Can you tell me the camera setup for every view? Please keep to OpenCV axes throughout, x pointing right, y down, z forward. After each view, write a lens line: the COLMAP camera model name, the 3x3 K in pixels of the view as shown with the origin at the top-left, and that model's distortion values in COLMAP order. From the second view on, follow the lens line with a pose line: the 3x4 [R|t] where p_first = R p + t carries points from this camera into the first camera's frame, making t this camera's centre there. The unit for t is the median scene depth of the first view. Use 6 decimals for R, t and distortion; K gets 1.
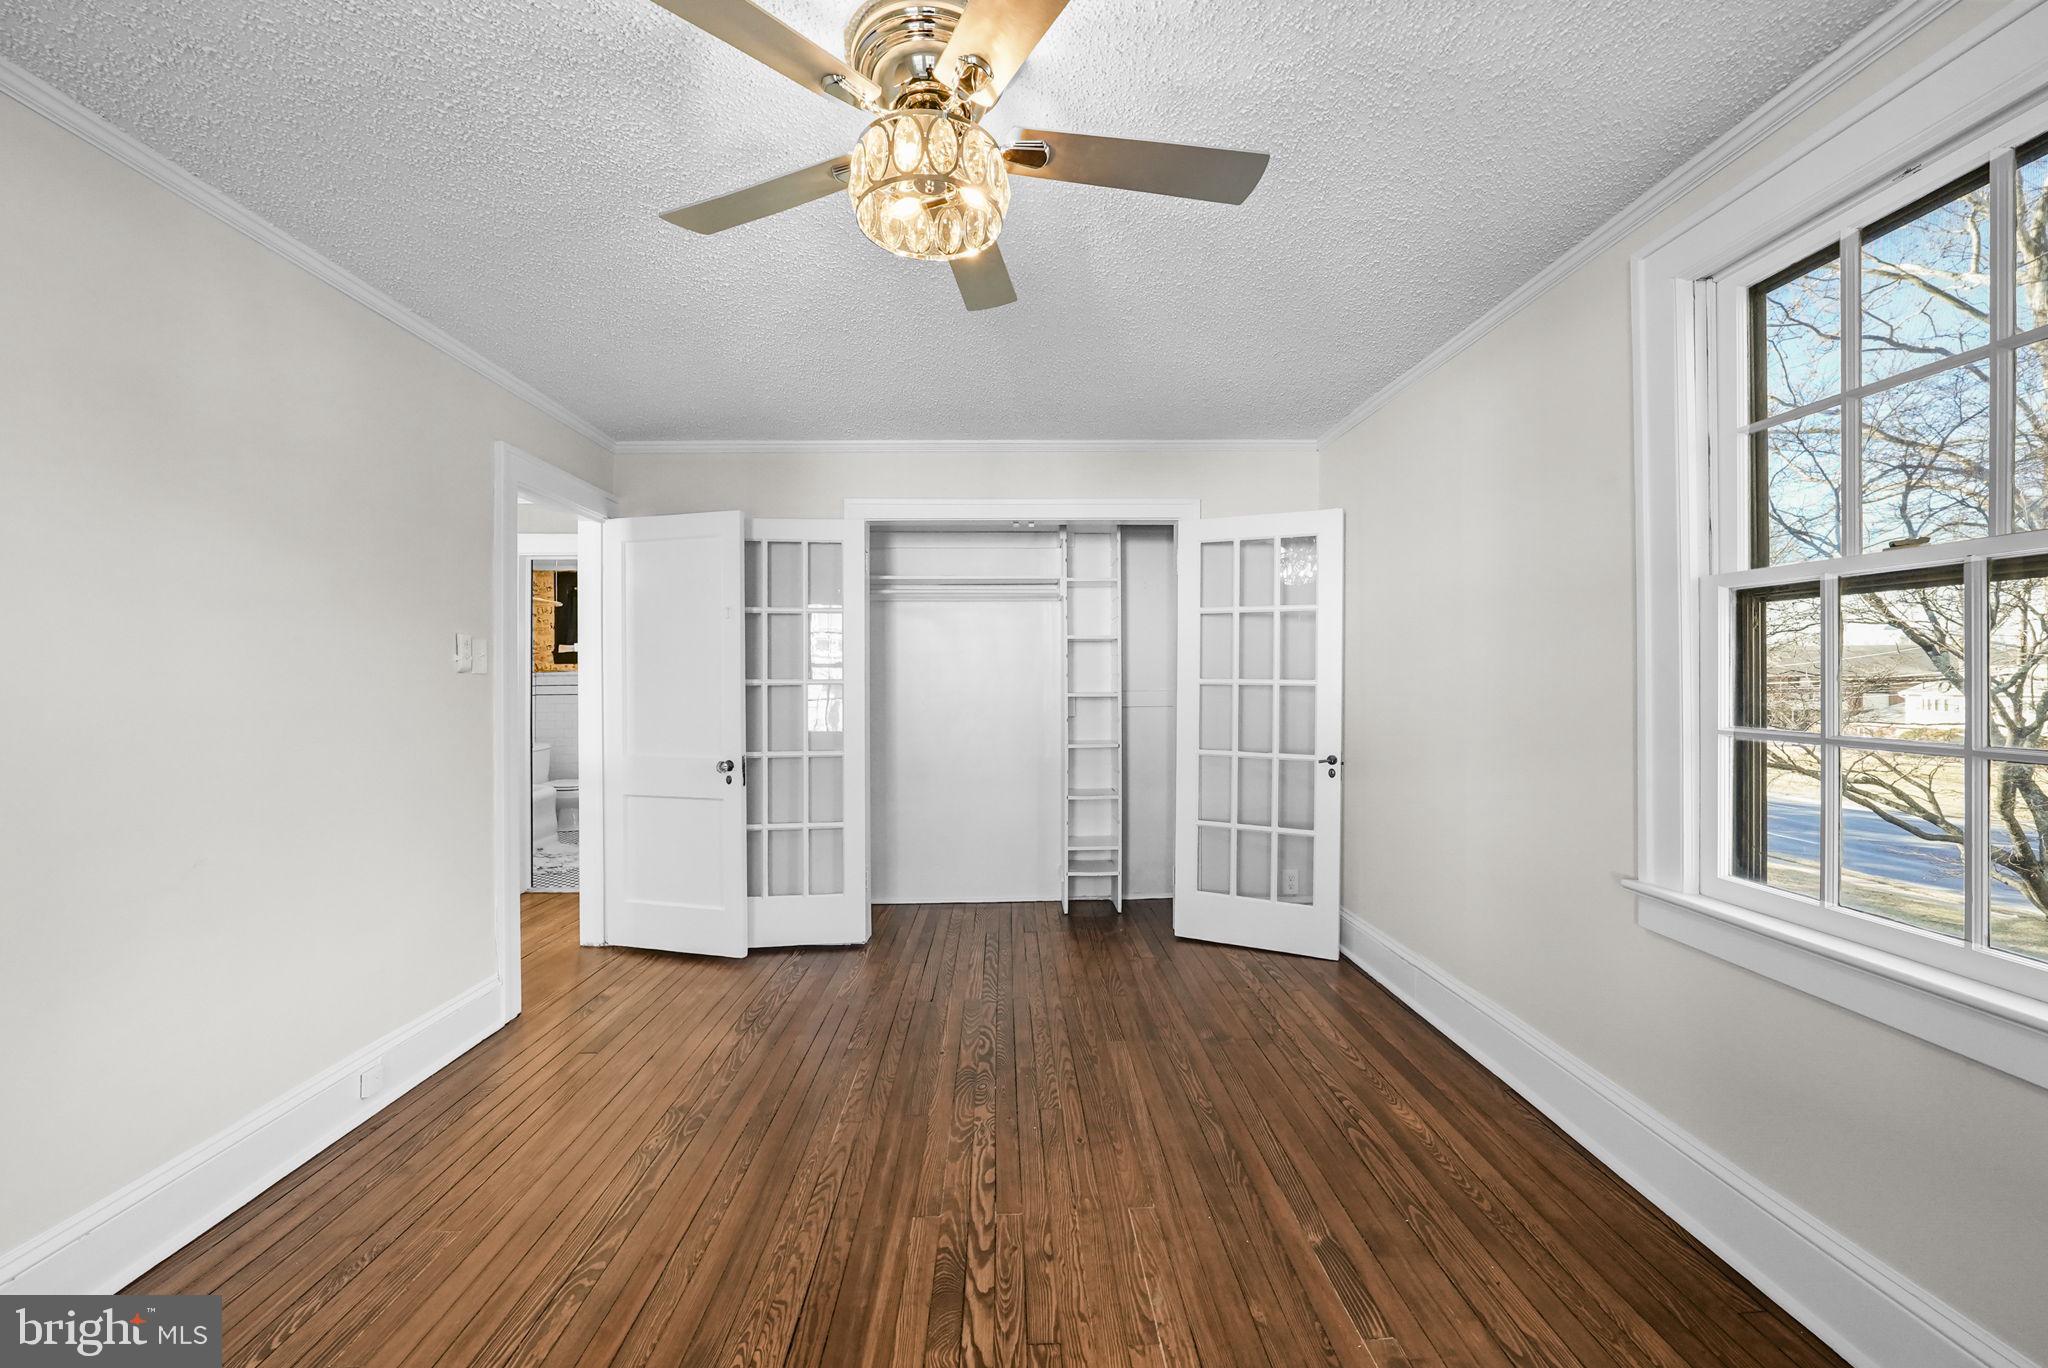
lens RADIAL K [[794.3, 0, 1022.9], [0, 794.3, 682.0], [0, 0, 1]] dist [-0.000230, 0.000131]
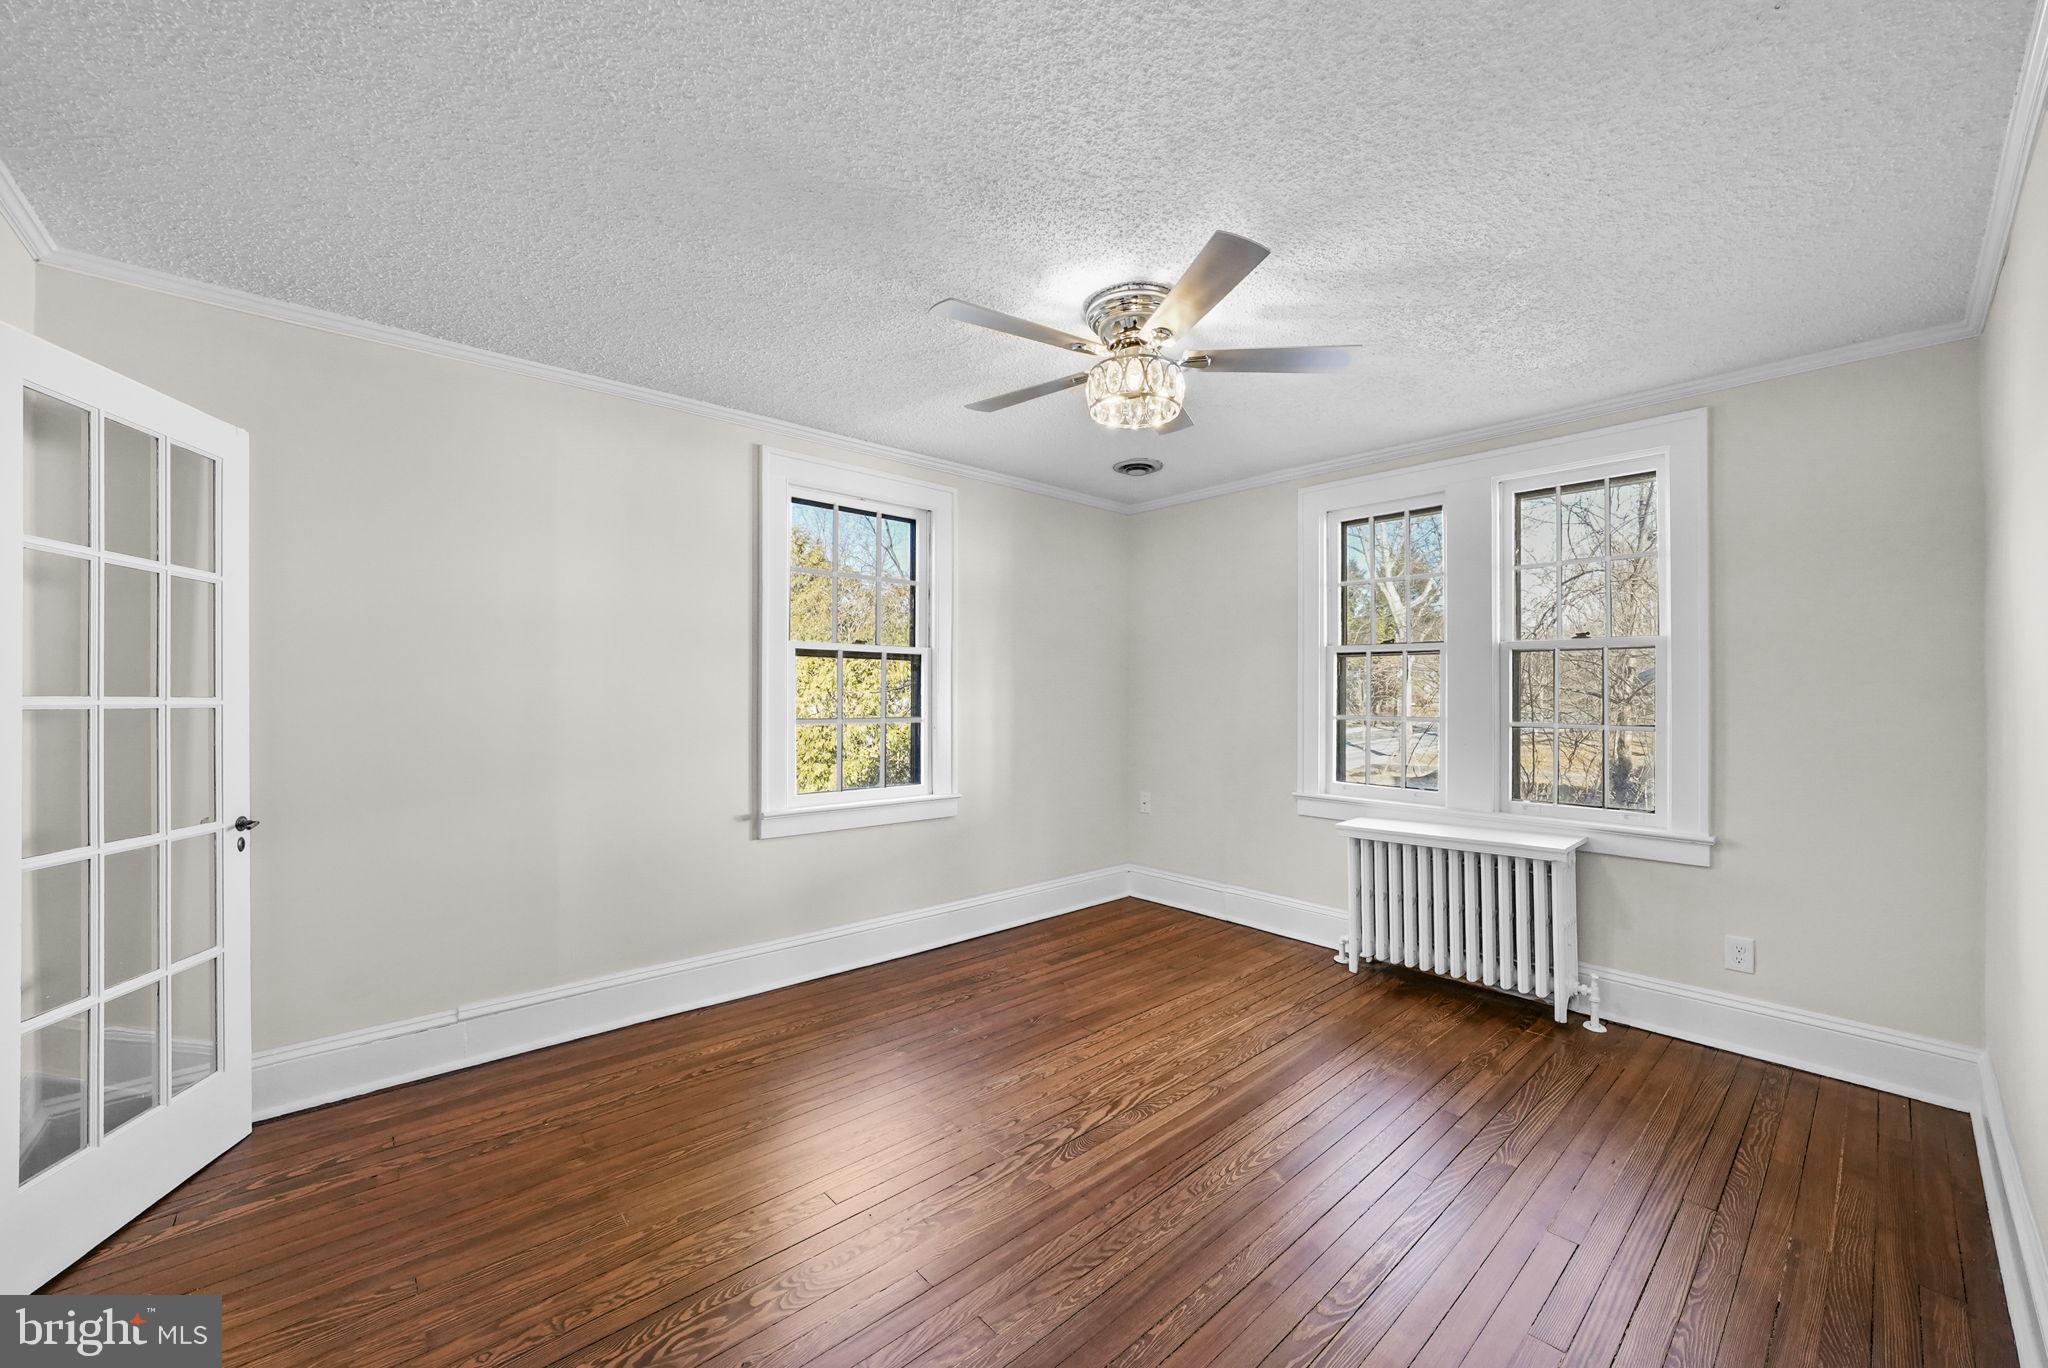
lens RADIAL K [[794.3, 0, 1037.8], [0, 794.3, 690.6], [0, 0, 1]] dist [-0.000230, 0.000131]
pose [[-0.658912, 0.008127, 0.752176, -0.942927], [0.004016, 0.999965, -0.007286, -0.002551], [-0.752209, -0.001780, -0.658922, 1.729639]]
